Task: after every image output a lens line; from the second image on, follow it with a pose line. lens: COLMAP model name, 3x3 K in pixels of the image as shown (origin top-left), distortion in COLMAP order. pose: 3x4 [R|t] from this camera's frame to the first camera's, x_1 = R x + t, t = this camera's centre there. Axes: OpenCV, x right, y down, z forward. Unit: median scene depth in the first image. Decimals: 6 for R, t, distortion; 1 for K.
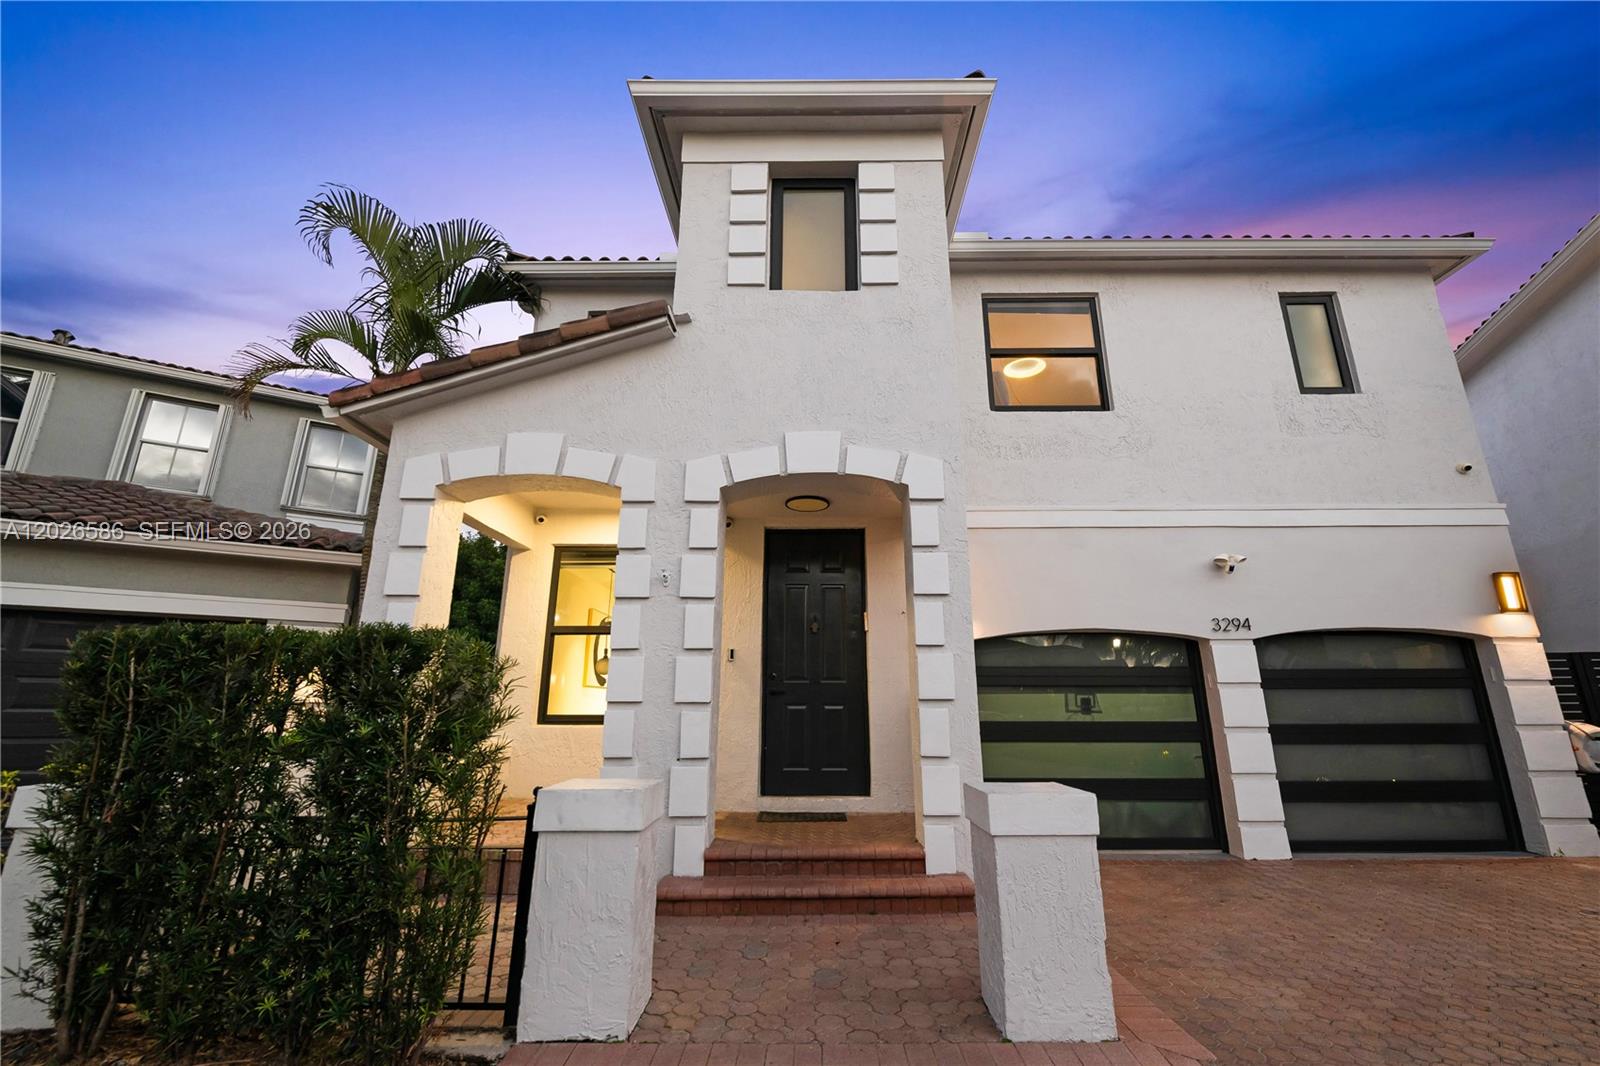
lens RADIAL K [[656.1, 0, 809.8], [0, 656.1, 530.4], [0, 0, 1]] dist [0.001080, -0.001326]
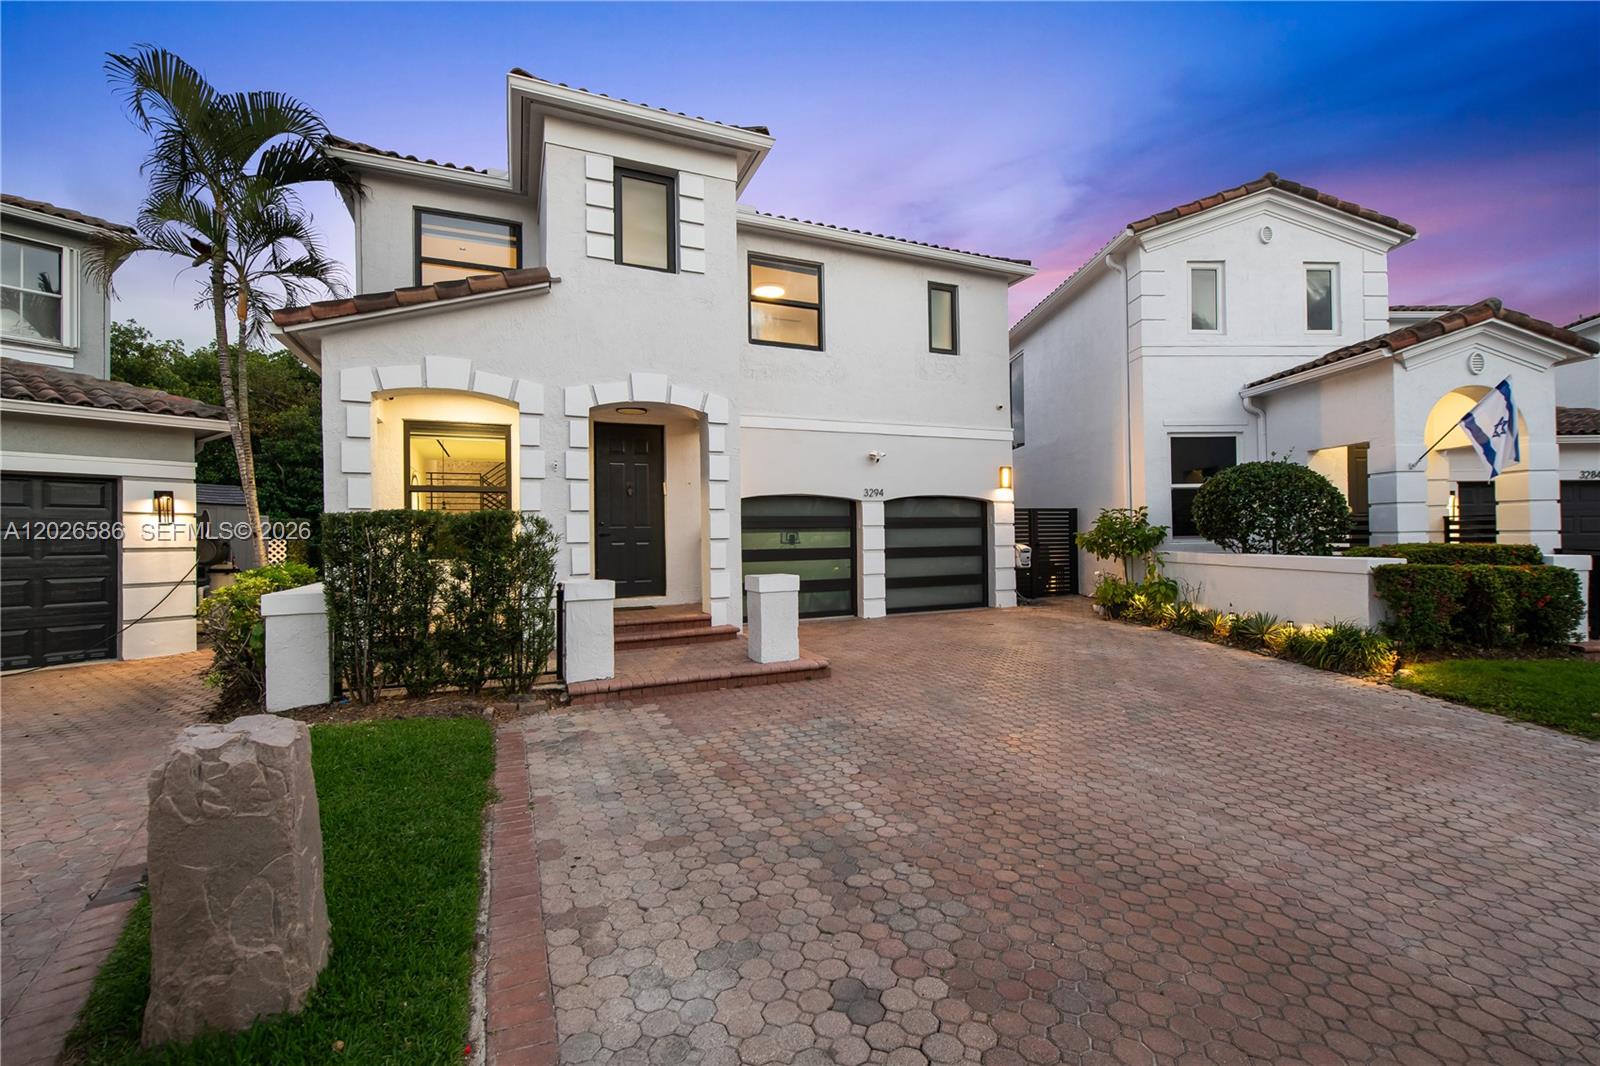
lens RADIAL K [[678.9, 0, 807.1], [0, 678.9, 528.5], [0, 0, 1]] dist [0.000919, -0.002732]
pose [[0.910077, -0.008924, 0.414342, -0.275530], [-0.093138, 0.969791, 0.225458, -0.162381], [-0.403837, -0.243775, 0.881753, -0.563727]]
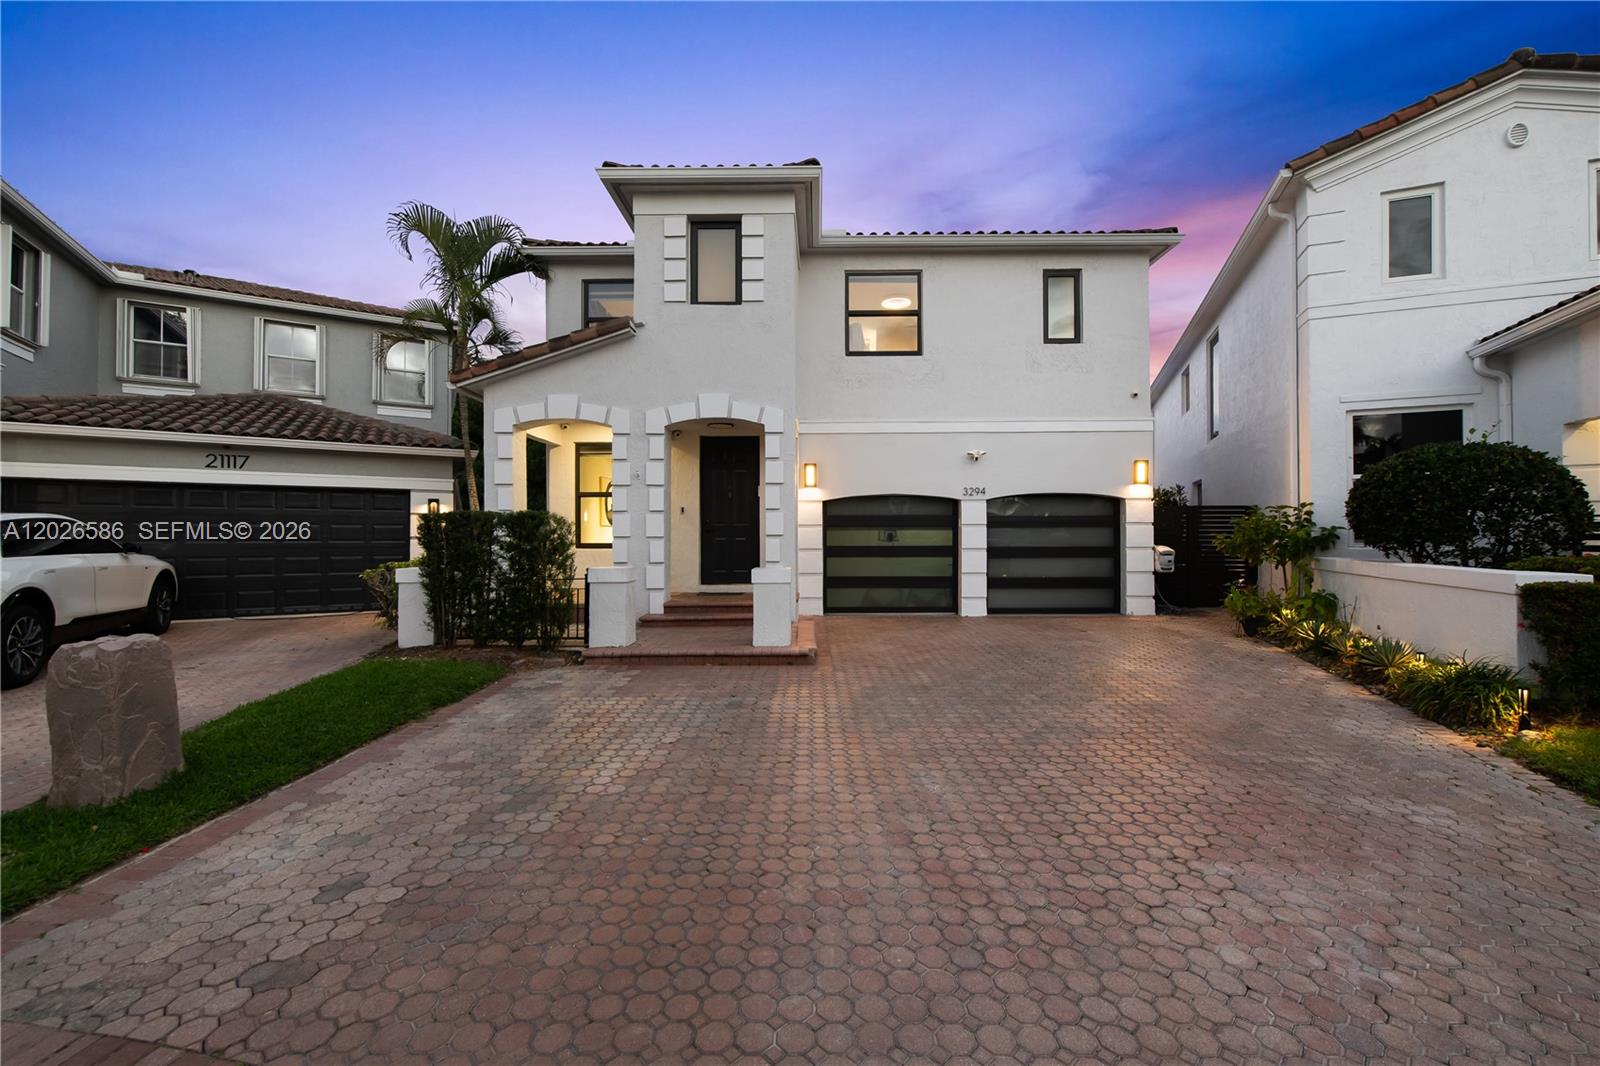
lens RADIAL K [[631.4, 0, 810.2], [0, 631.4, 530.8], [0, 0, 1]] dist [0.003105, -0.003834]
pose [[0.999996, -0.002698, -0.000334, 0.230902], [0.002696, 0.968005, 0.250917, -0.187569], [-0.000354, -0.250917, 0.968008, -0.679739]]
